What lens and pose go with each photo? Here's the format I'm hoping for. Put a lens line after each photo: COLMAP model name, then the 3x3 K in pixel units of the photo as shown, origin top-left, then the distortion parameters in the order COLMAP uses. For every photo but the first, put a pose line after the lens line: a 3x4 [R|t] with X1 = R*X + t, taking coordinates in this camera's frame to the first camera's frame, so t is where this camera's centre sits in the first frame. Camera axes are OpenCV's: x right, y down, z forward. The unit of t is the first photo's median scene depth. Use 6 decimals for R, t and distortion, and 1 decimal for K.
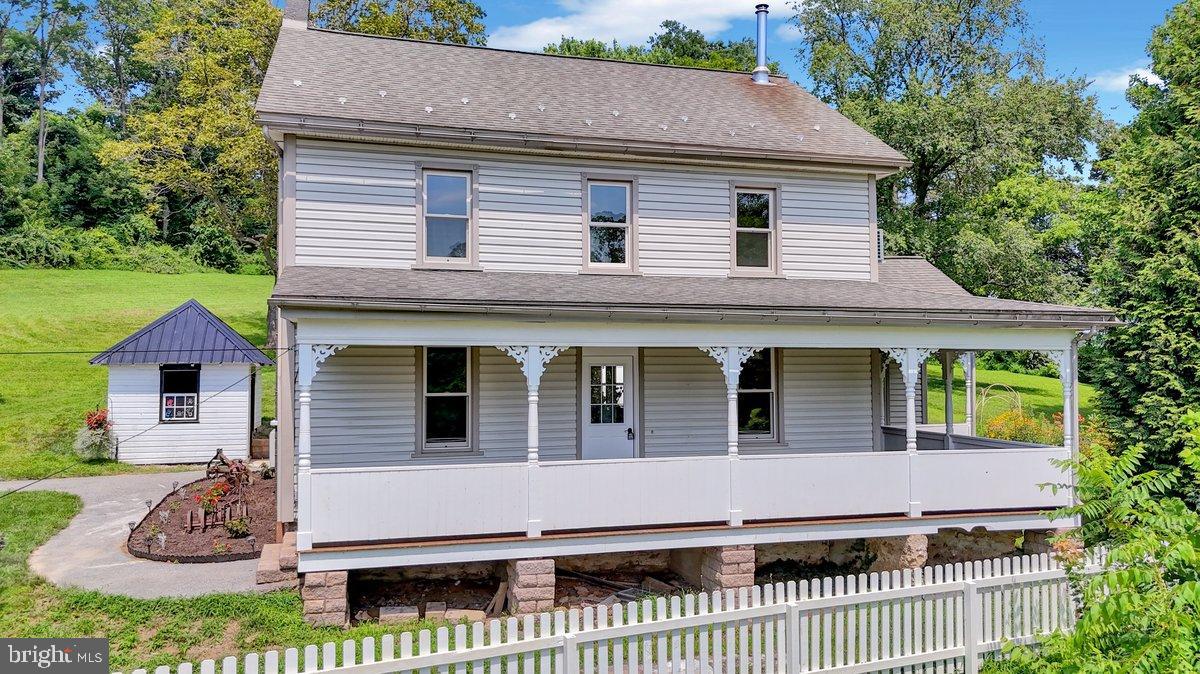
lens RADIAL K [[854.4, 0, 616.1], [0, 854.4, 354.1], [0, 0, 1]] dist [0.006207, -0.001856]
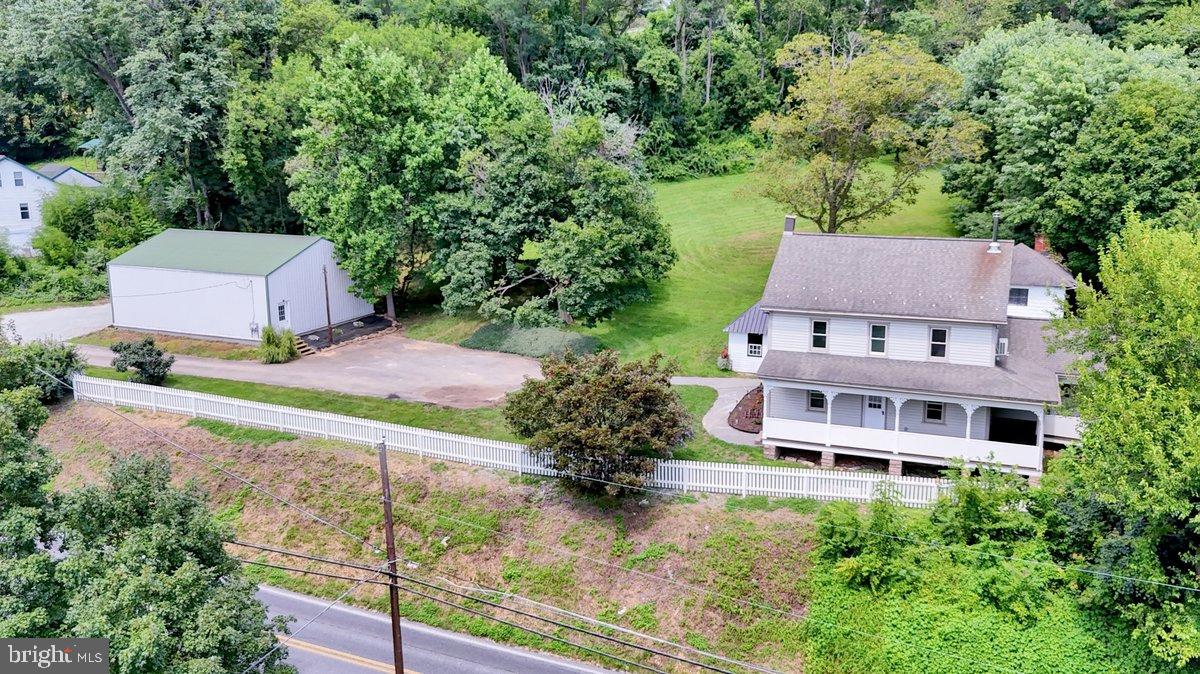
lens RADIAL K [[1009.6, 0, 600.0], [0, 1009.6, 337.0], [0, 0, 1]] dist [0.029019, -0.002078]
pose [[0.767796, 0.132355, -0.626874, 1.318695], [0.015785, 0.974225, 0.225027, -0.888453], [0.640499, -0.182670, 0.745917, -1.962557]]
